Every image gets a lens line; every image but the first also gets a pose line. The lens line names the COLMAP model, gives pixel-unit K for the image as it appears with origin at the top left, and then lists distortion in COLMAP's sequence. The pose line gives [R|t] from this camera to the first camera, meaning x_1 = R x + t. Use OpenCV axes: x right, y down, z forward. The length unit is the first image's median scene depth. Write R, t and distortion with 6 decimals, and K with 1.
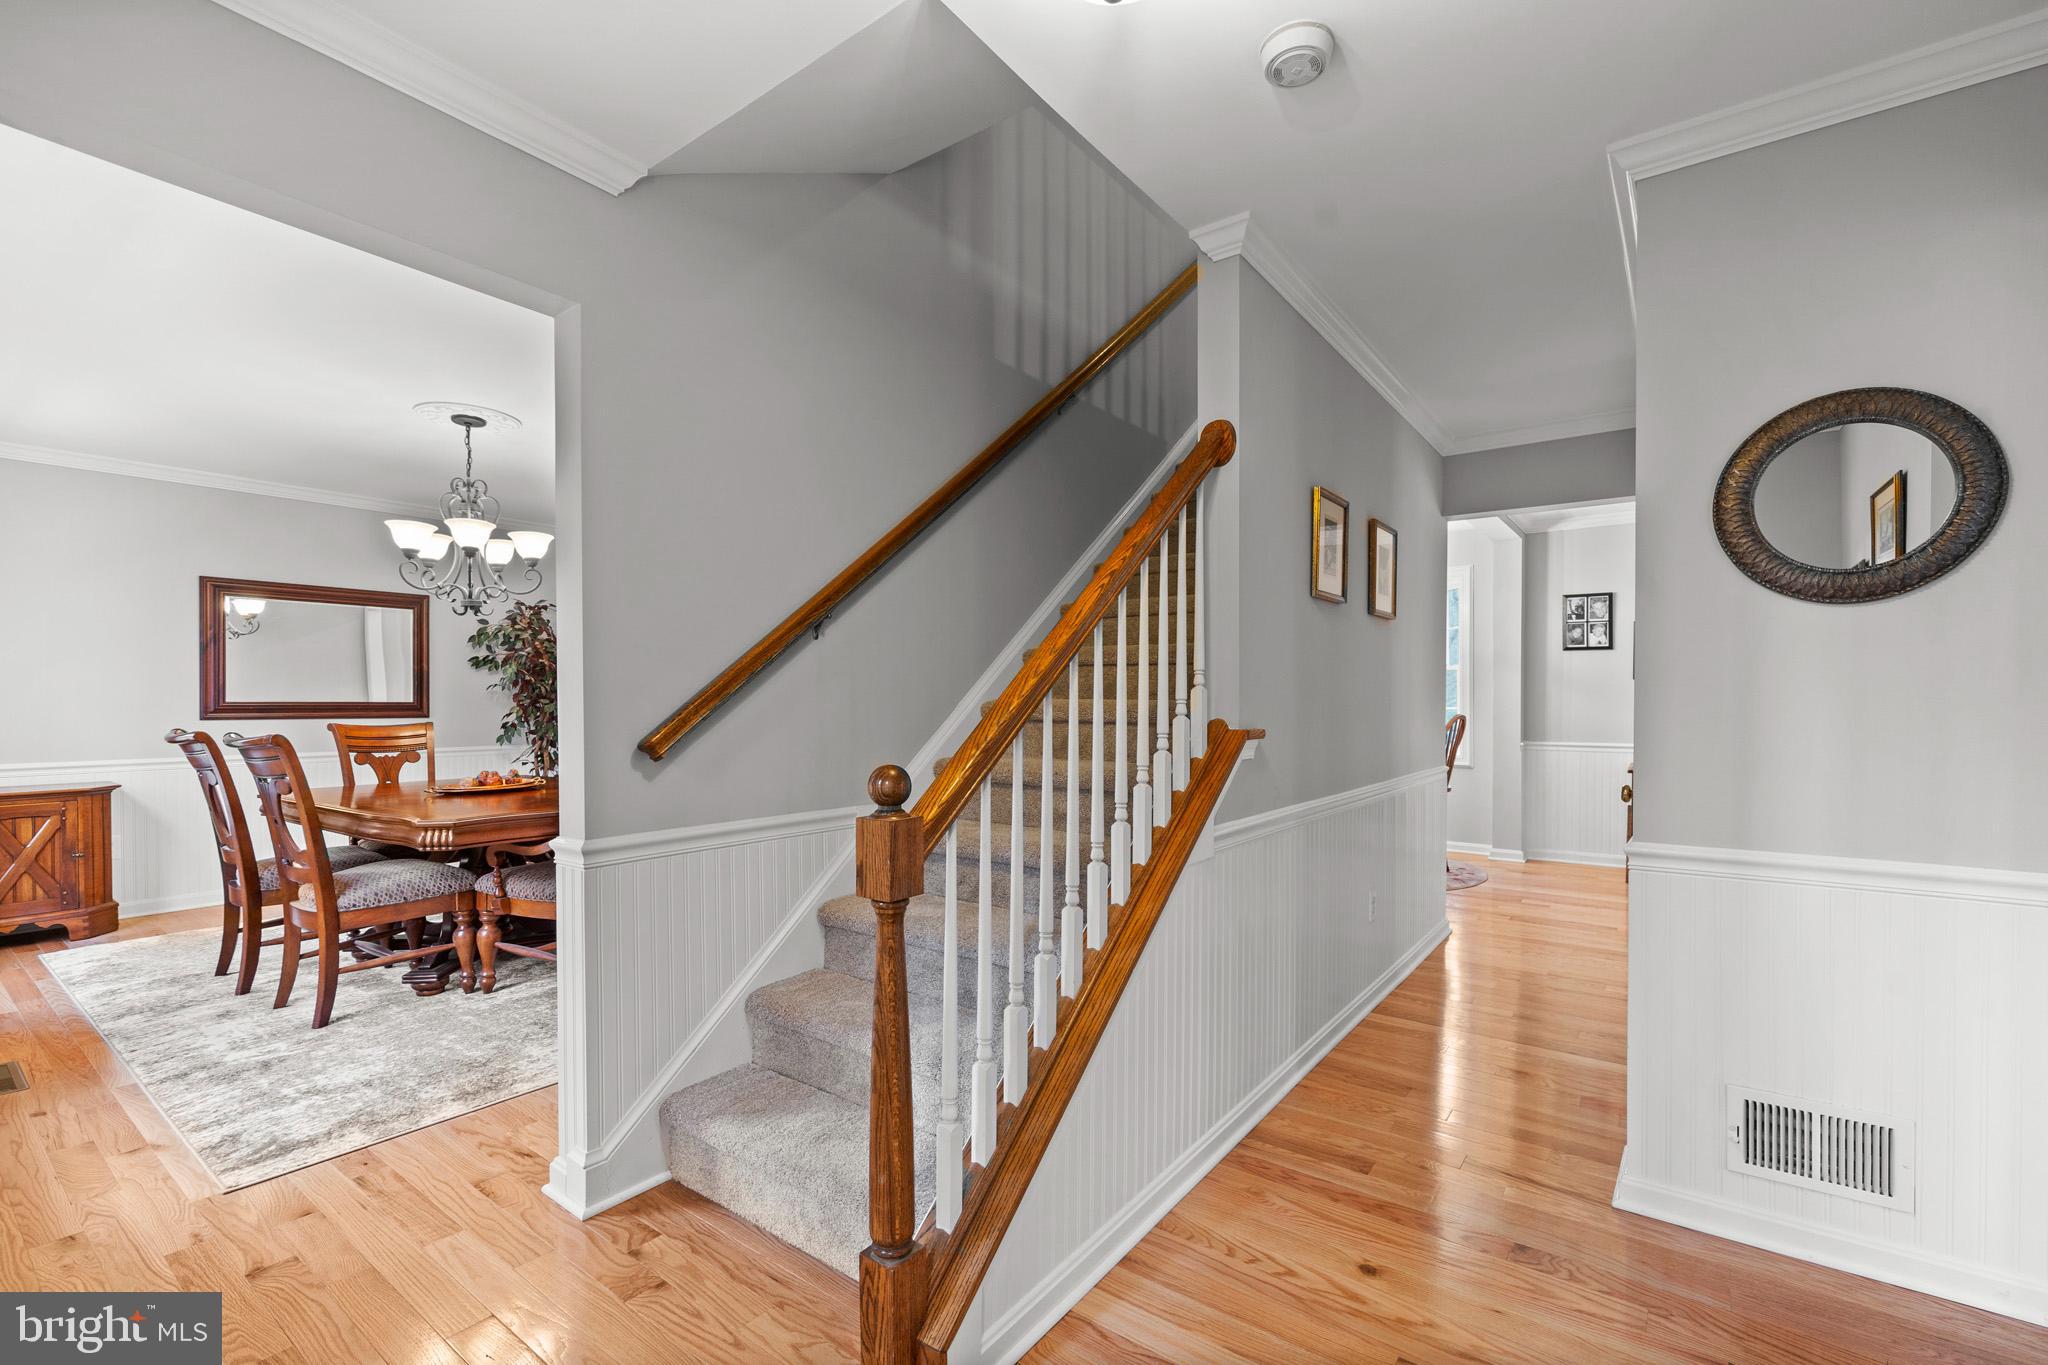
lens RADIAL K [[855.0, 0, 1025.5], [0, 855.0, 693.2], [0, 0, 1]] dist [-0.000864, -0.000178]
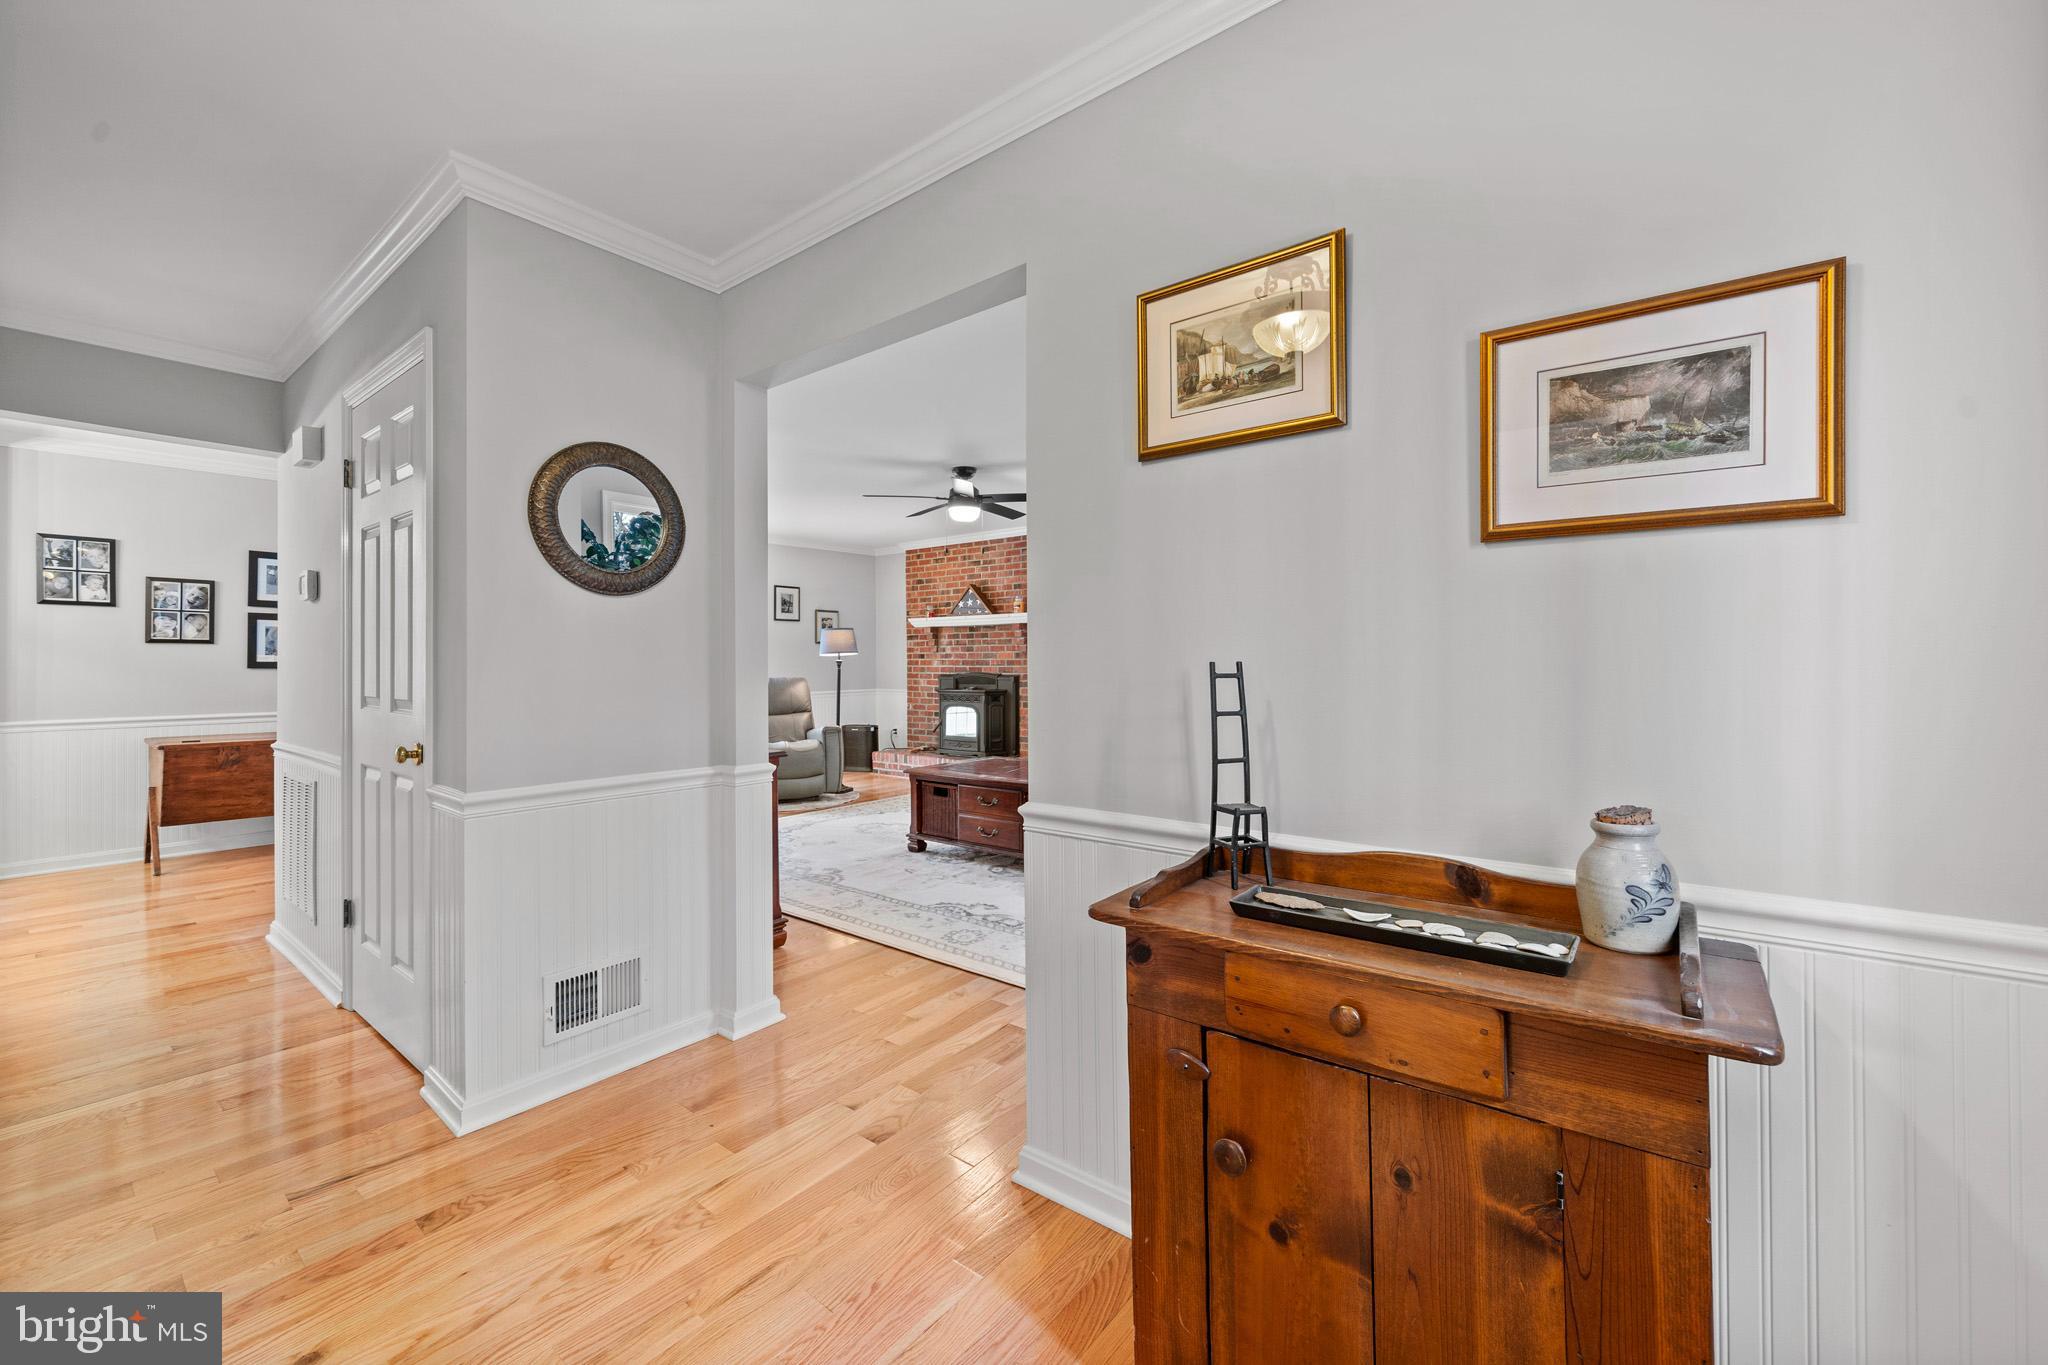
lens RADIAL K [[810.9, 0, 1032.9], [0, 810.9, 655.0], [0, 0, 1]] dist [-0.000535, -0.000122]
pose [[0.045173, 0.008560, 0.998943, -0.295942], [-0.003234, 0.999959, -0.008422, 0.001431], [-0.998974, -0.002850, 0.045199, 0.228963]]
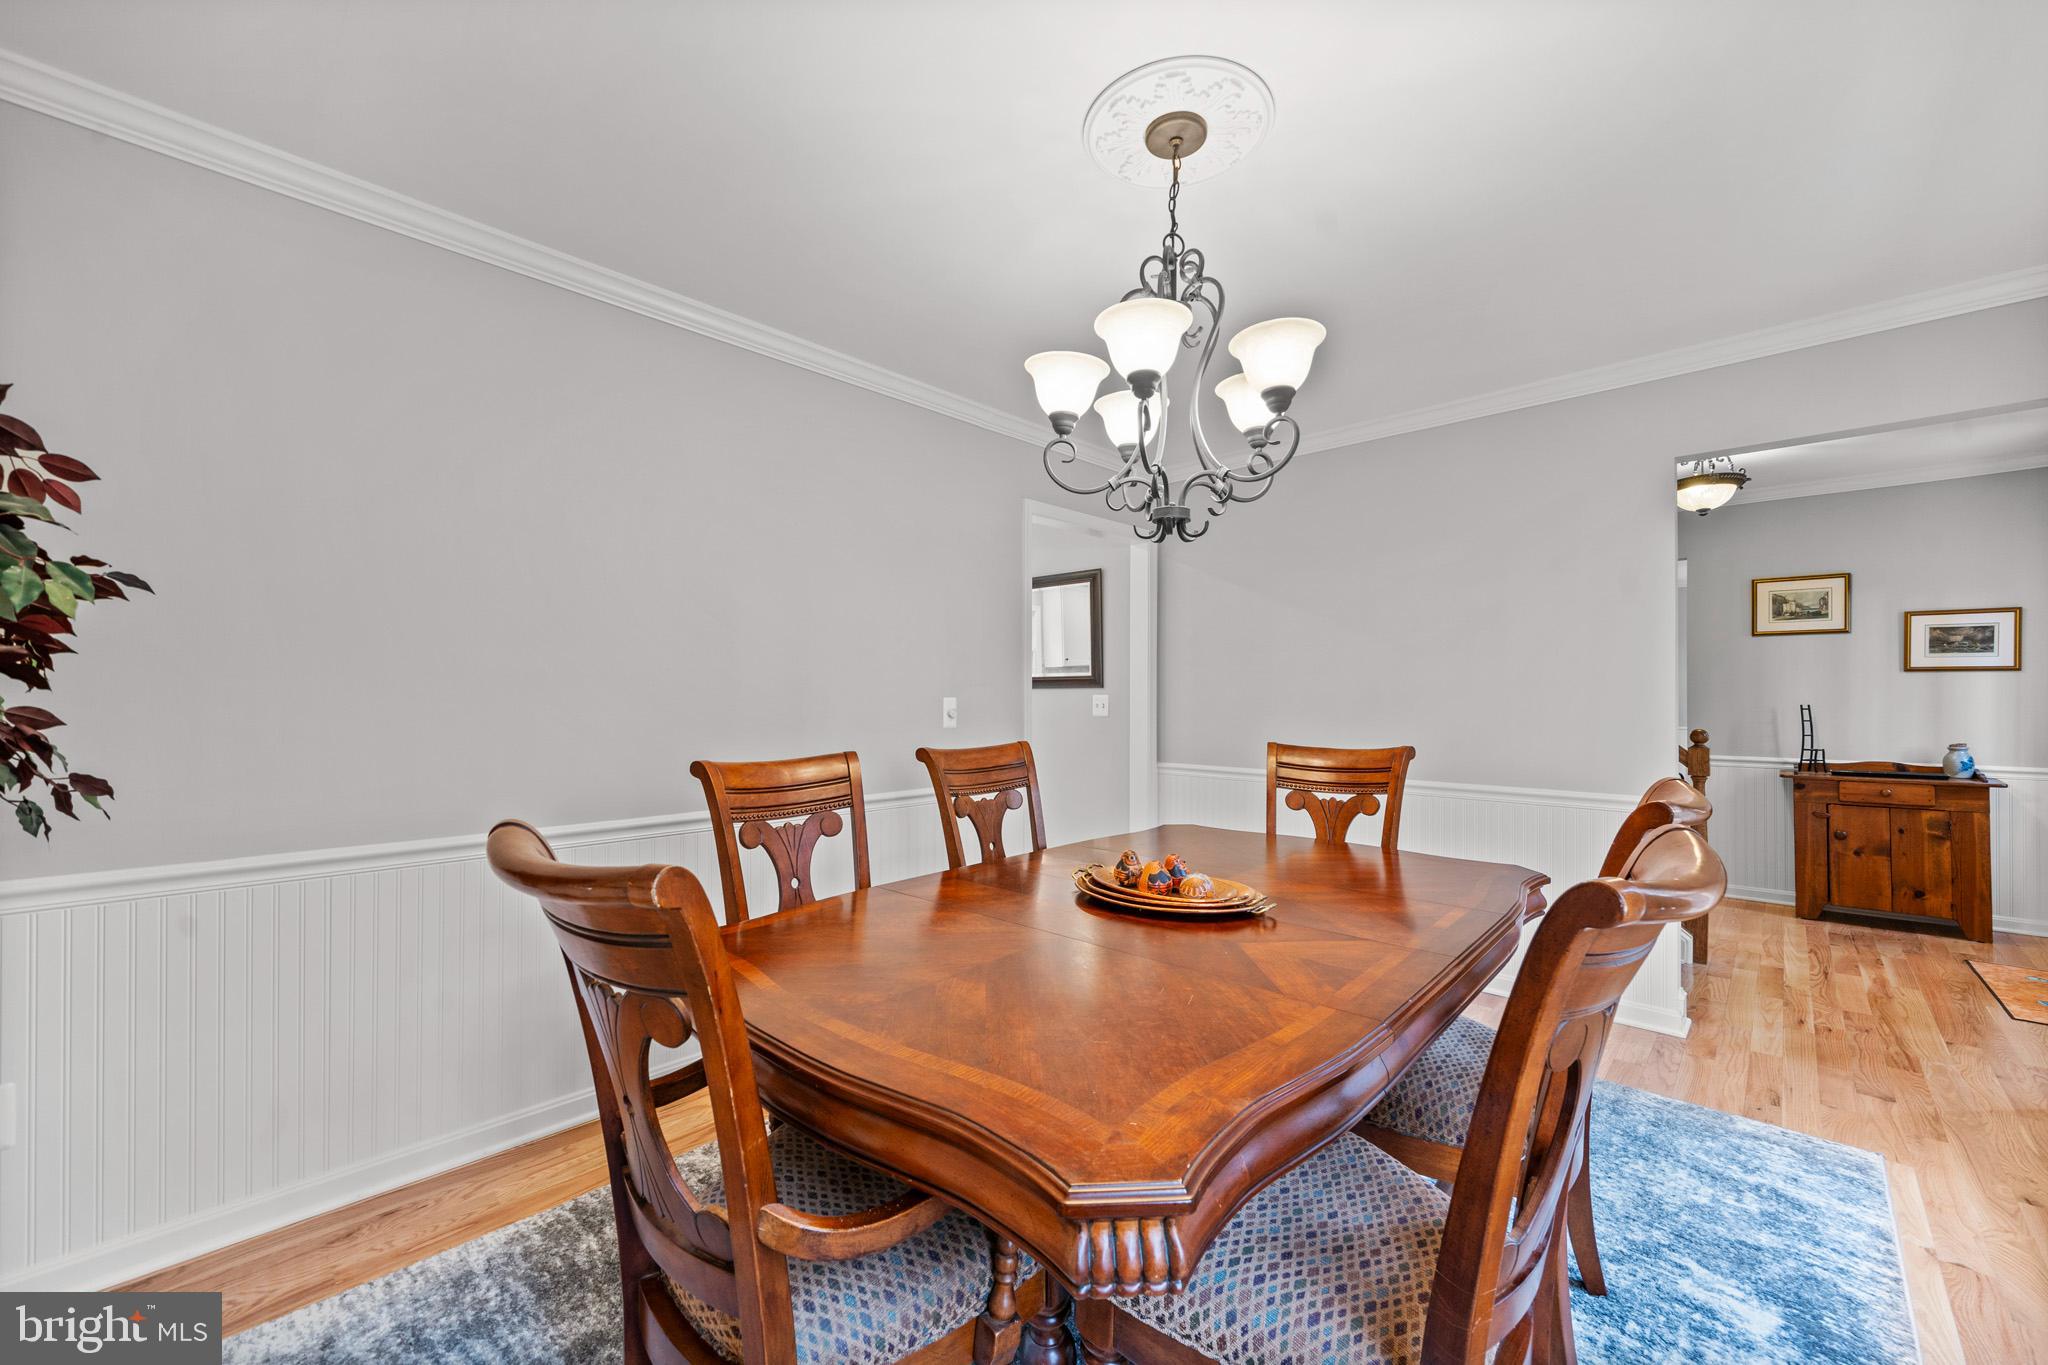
lens RADIAL K [[810.0, 0, 1024.0], [0, 810.0, 682.5], [0, 0, 1]] dist [0.000630, 0.000023]
pose [[0.139800, 0.013743, 0.990084, -3.006487], [-0.012528, 0.999848, -0.012110, -0.009584], [-0.990100, -0.010711, 0.139951, 2.751896]]
